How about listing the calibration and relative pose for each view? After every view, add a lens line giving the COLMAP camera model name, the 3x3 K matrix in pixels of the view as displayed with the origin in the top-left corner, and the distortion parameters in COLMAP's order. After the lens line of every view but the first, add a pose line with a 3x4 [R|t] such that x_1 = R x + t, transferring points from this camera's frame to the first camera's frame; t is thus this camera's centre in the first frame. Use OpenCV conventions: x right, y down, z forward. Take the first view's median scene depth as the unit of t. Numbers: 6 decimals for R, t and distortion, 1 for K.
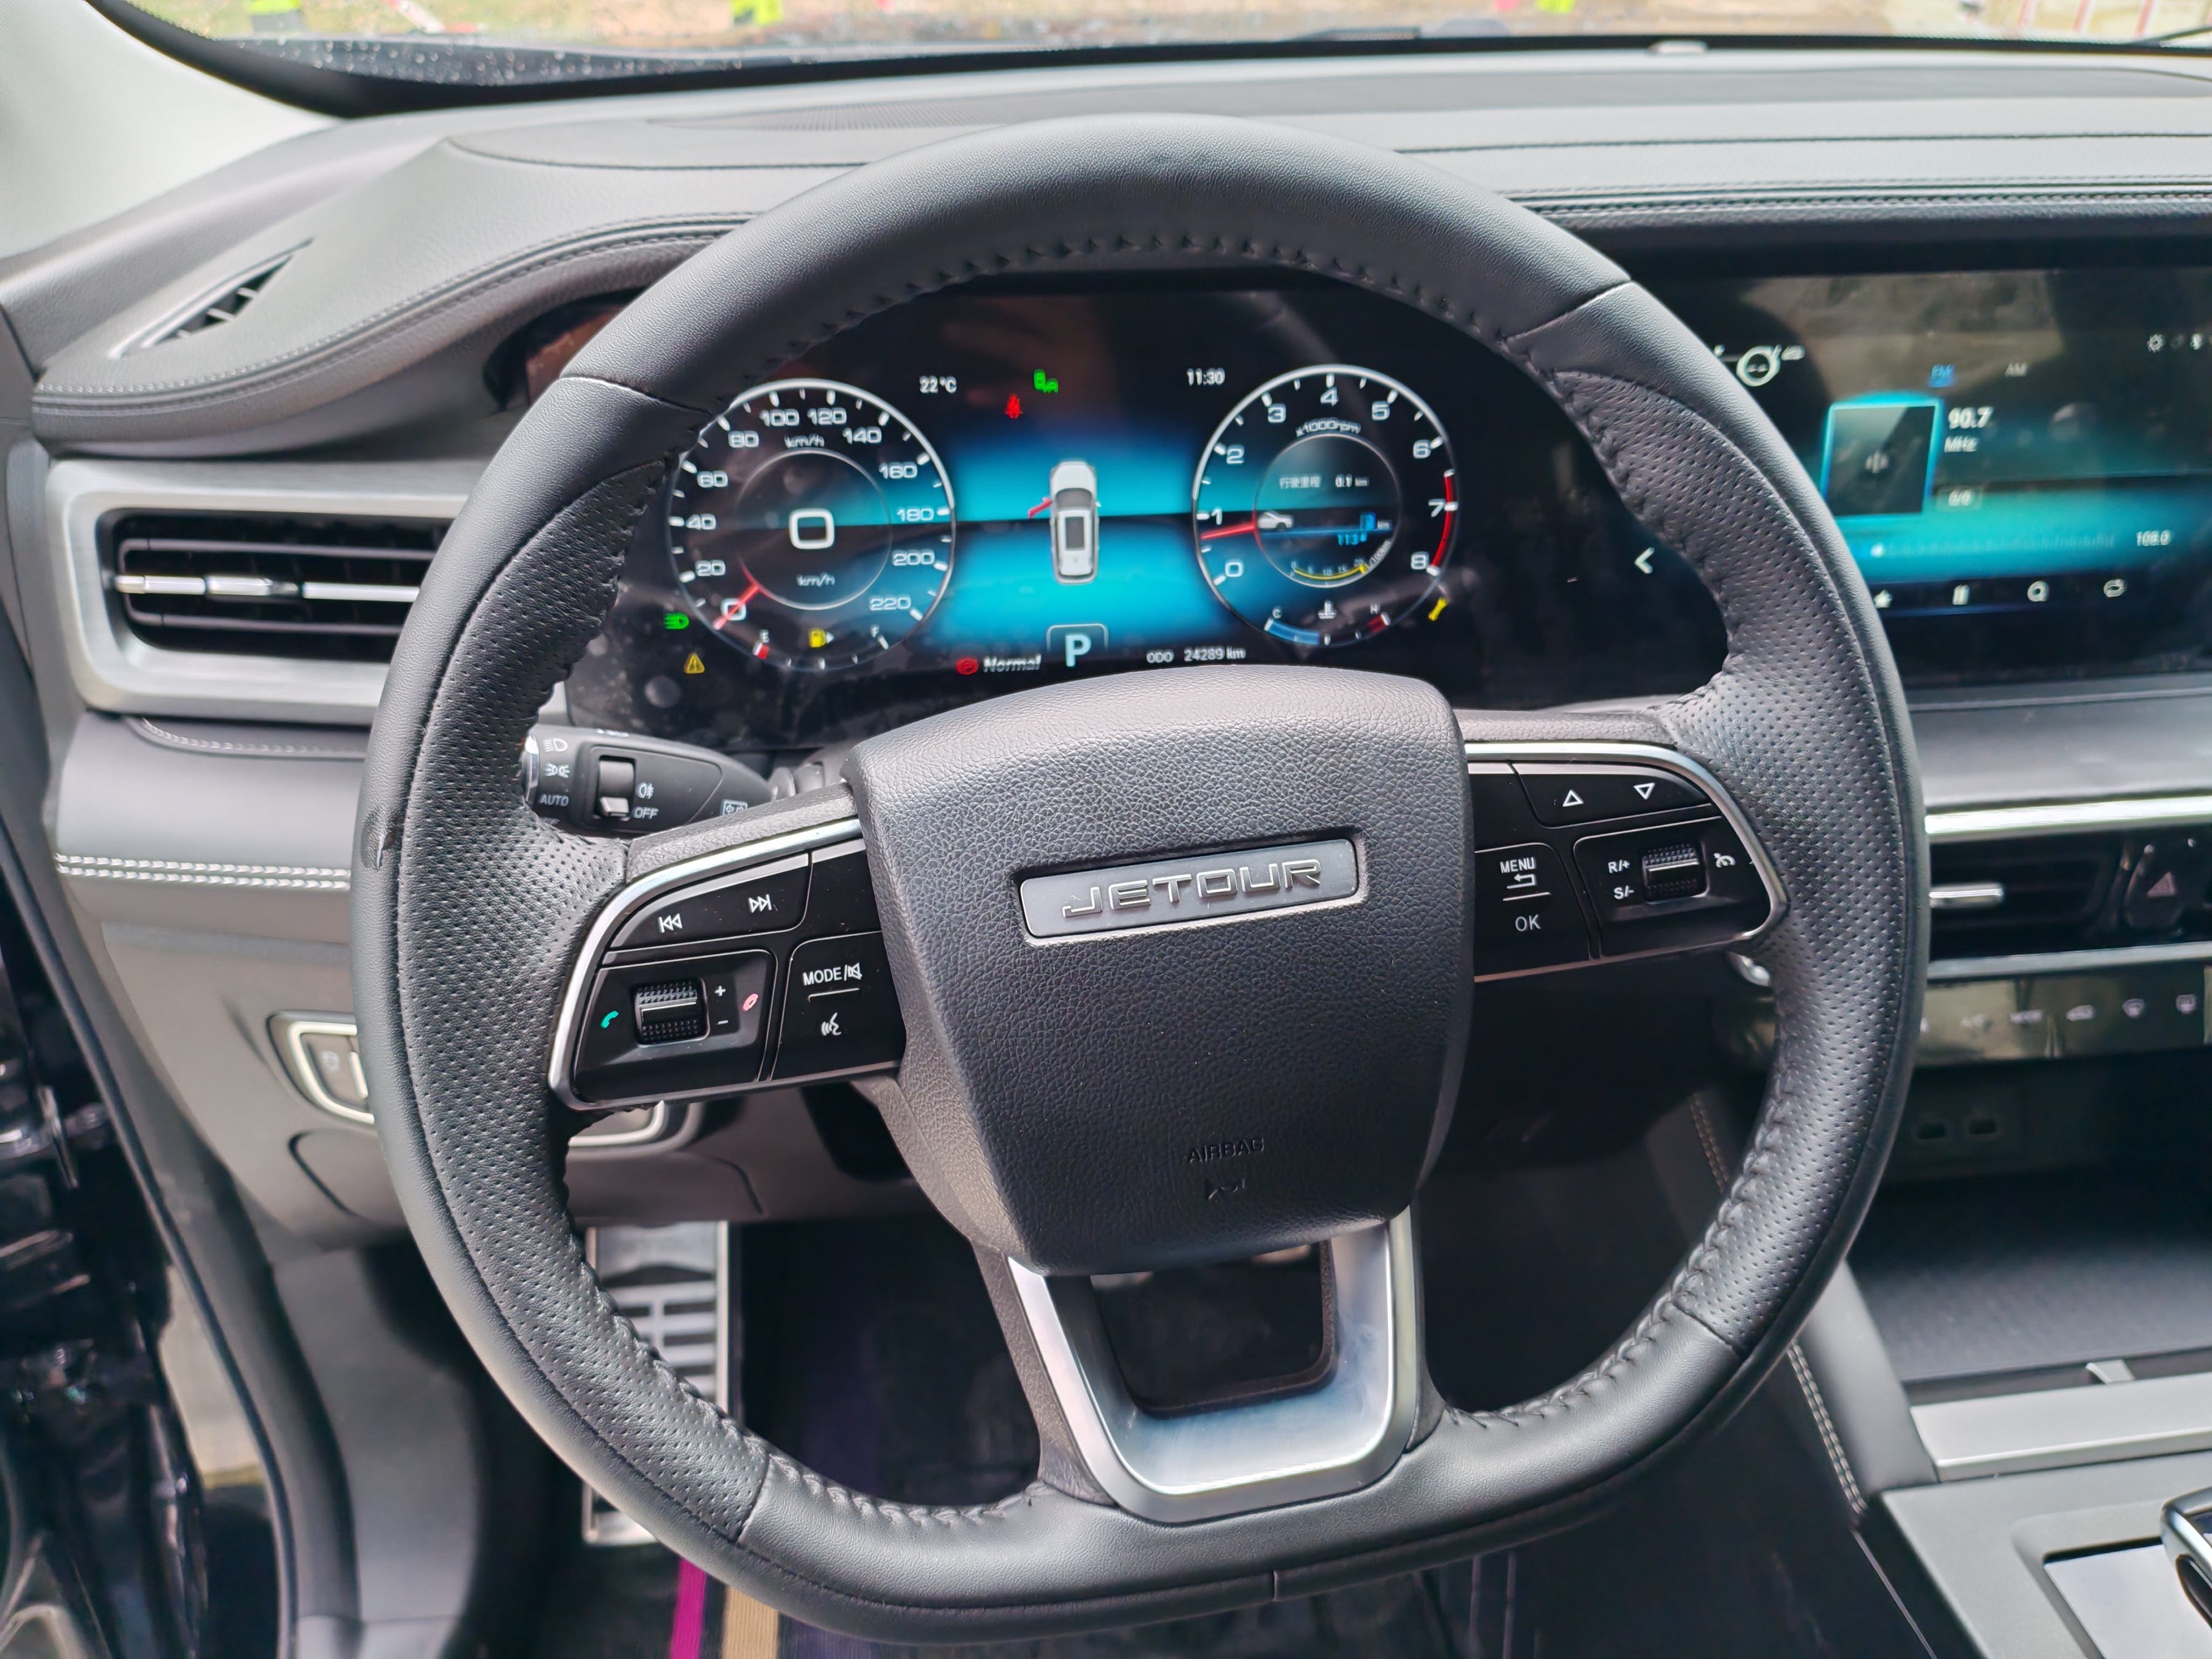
lens RADIAL K [[1732.3, 0, 1121.2], [0, 1732.3, 824.0], [0, 0, 1]] dist [0.084873, -0.085631]
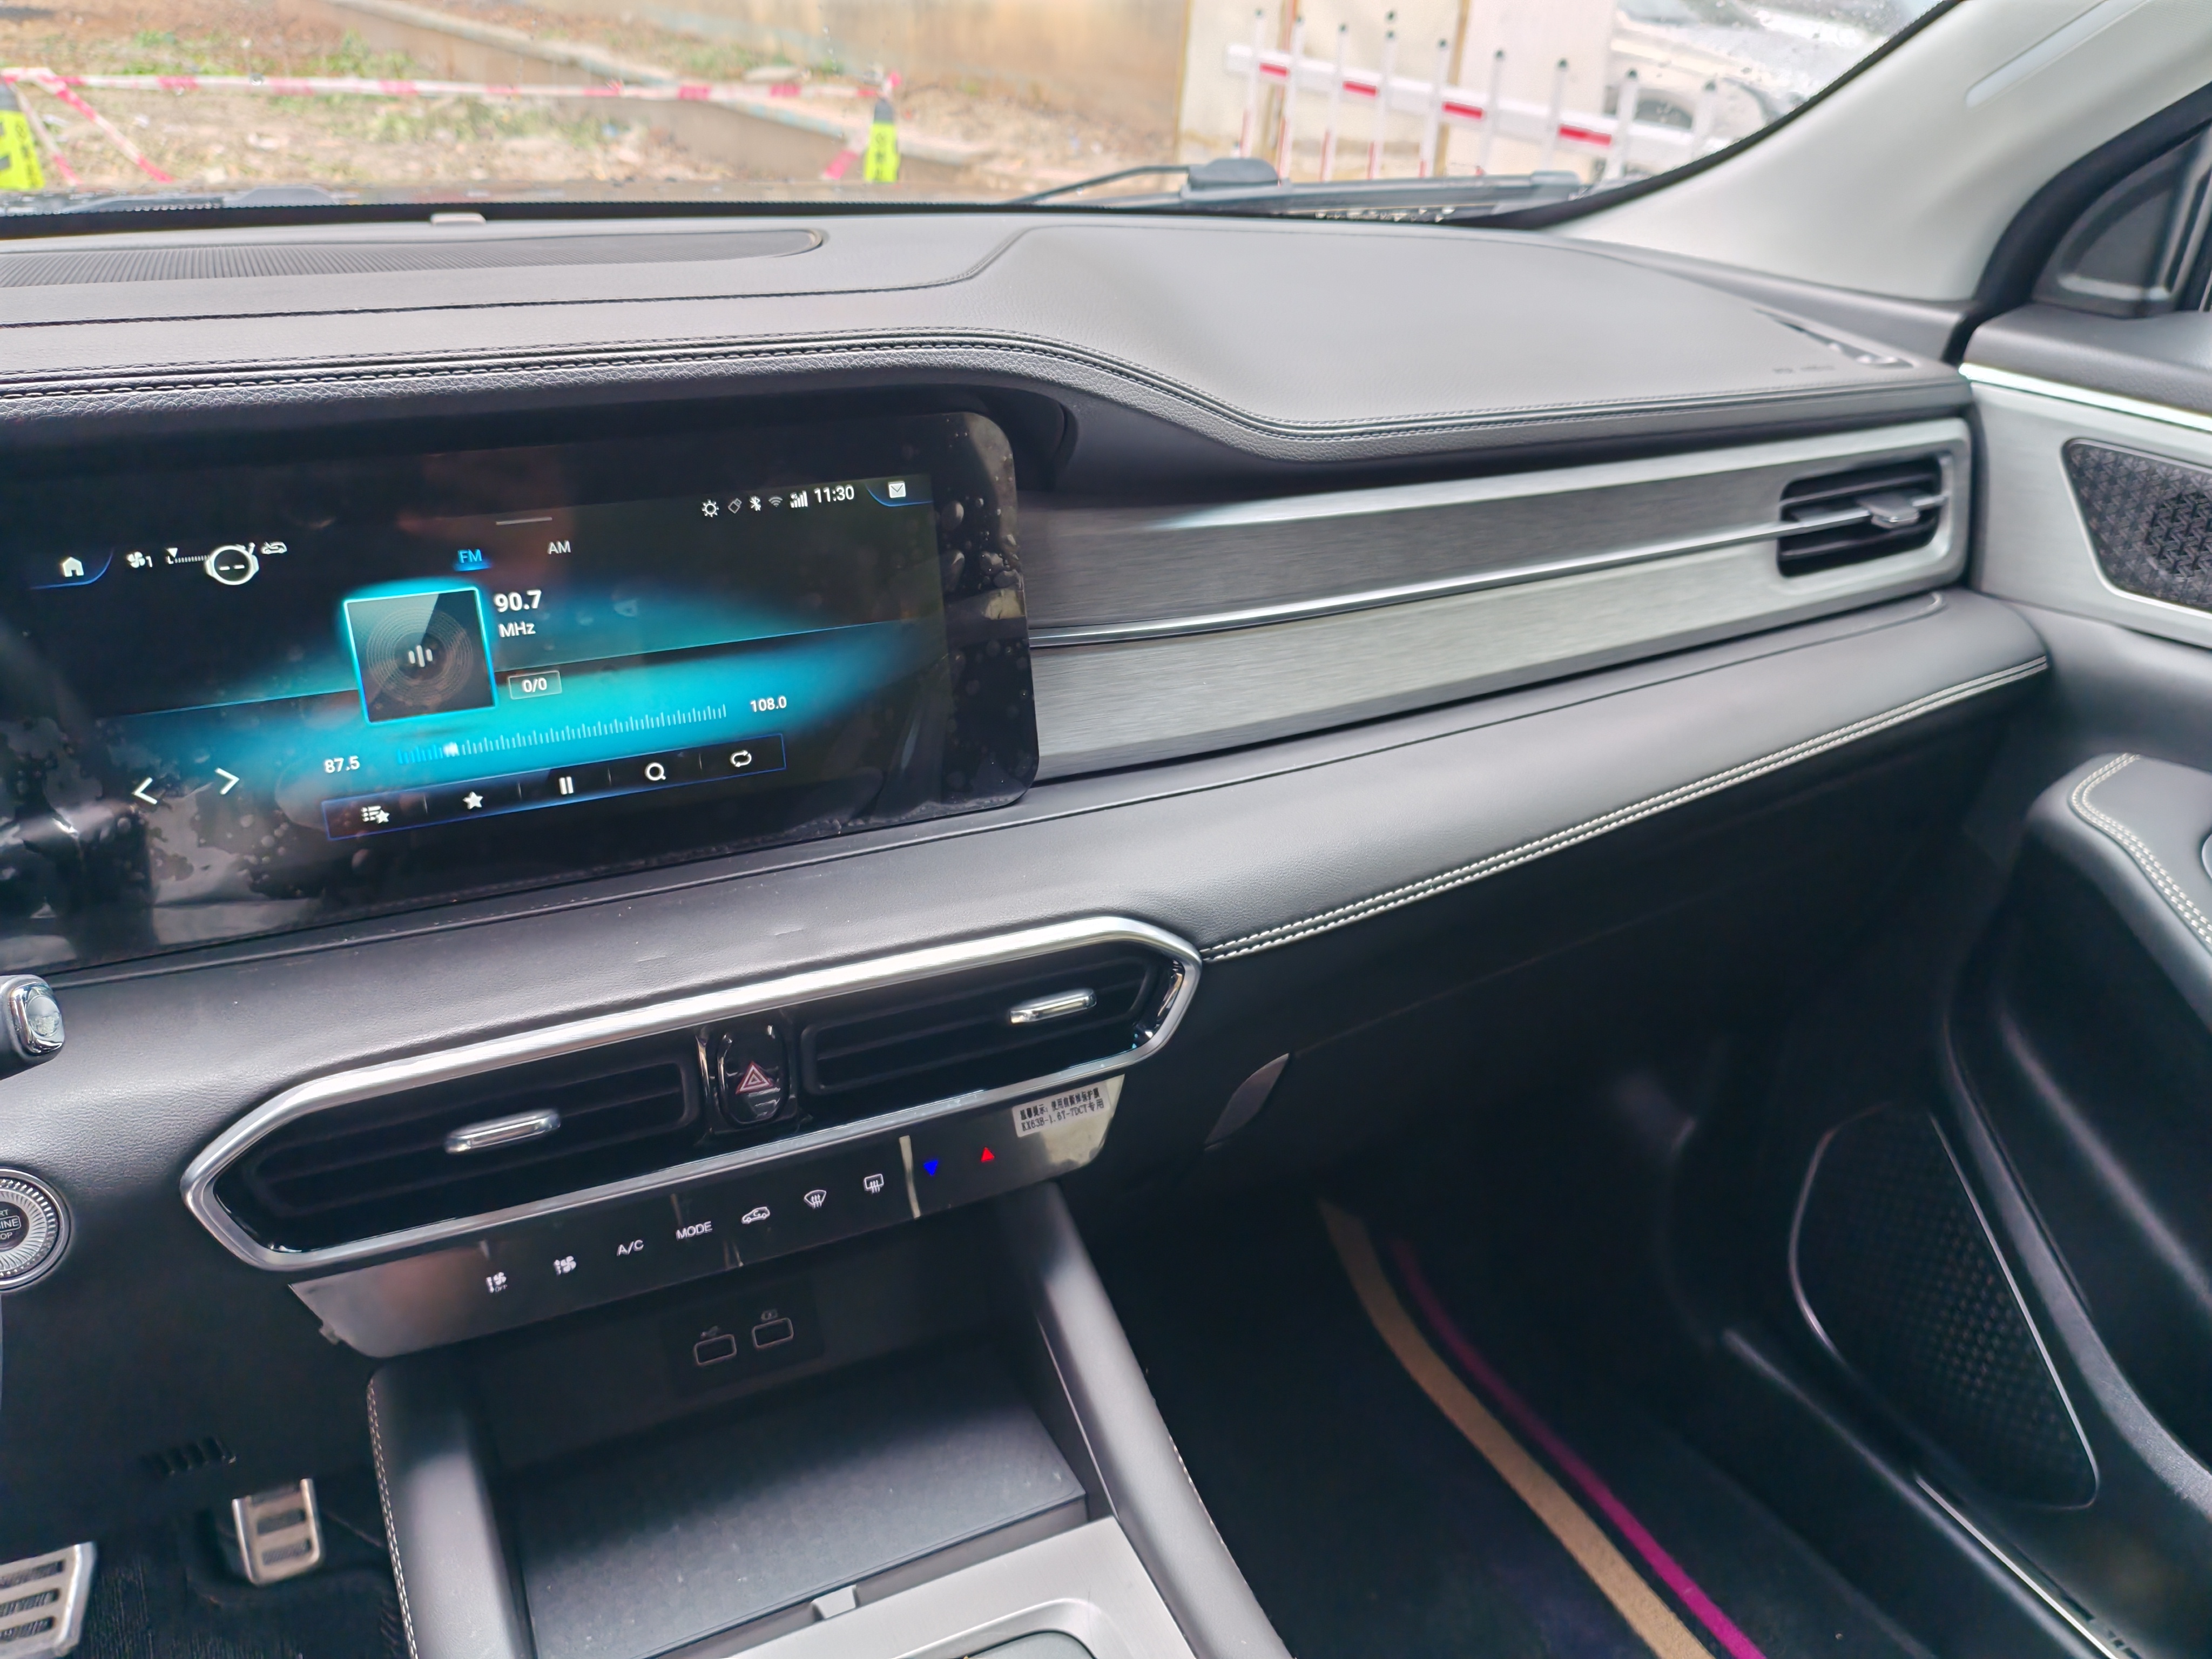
lens RADIAL K [[1732.3, 0, 1121.2], [0, 1732.3, 824.0], [0, 0, 1]] dist [0.084873, -0.085631]
pose [[0.967148, -0.121774, 0.223151, 0.569505], [0.139042, 0.988260, -0.063320, -0.011564], [-0.212820, 0.092267, 0.972725, 0.045276]]
